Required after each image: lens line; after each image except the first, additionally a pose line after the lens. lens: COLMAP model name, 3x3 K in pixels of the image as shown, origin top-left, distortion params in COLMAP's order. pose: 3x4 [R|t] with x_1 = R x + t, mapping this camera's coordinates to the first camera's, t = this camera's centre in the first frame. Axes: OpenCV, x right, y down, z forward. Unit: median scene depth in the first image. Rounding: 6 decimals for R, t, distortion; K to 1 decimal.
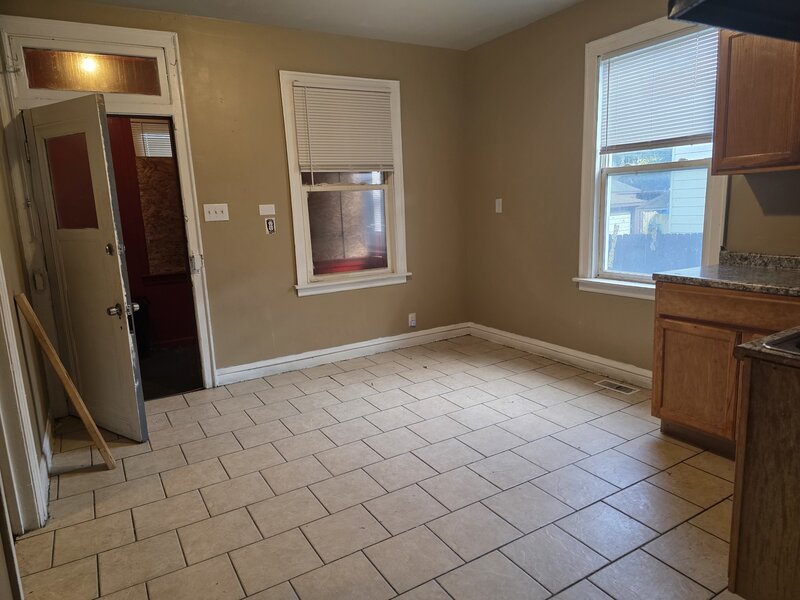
lens RADIAL K [[534.7, 0, 402.6], [0, 534.7, 304.4], [0, 0, 1]] dist [0.007548, 0.001703]
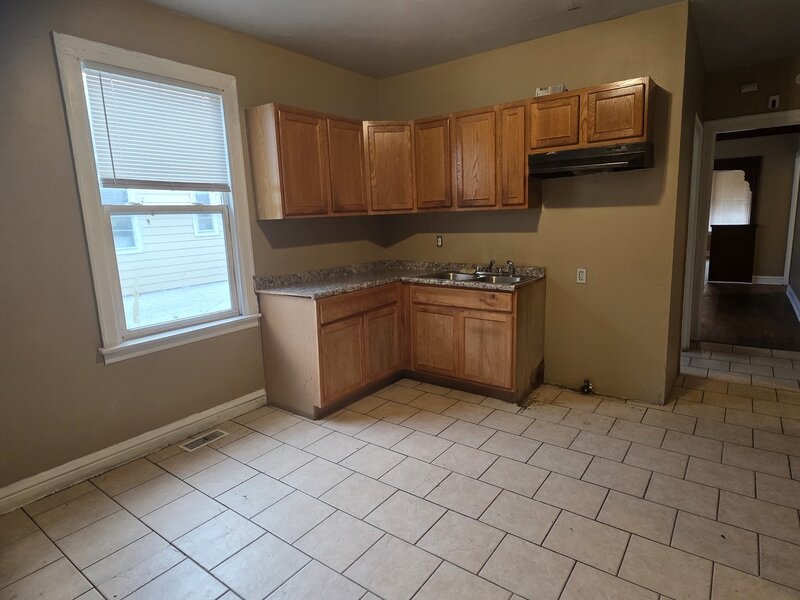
lens RADIAL K [[459.4, 0, 400.0], [0, 459.4, 300.0], [0, 0, 1]] dist [-0.003532, -0.001629]
pose [[-0.390874, -0.104427, 0.914501, -0.453989], [0.224921, 0.952587, 0.204911, -0.170851], [-0.892540, 0.285785, -0.348854, 0.938491]]
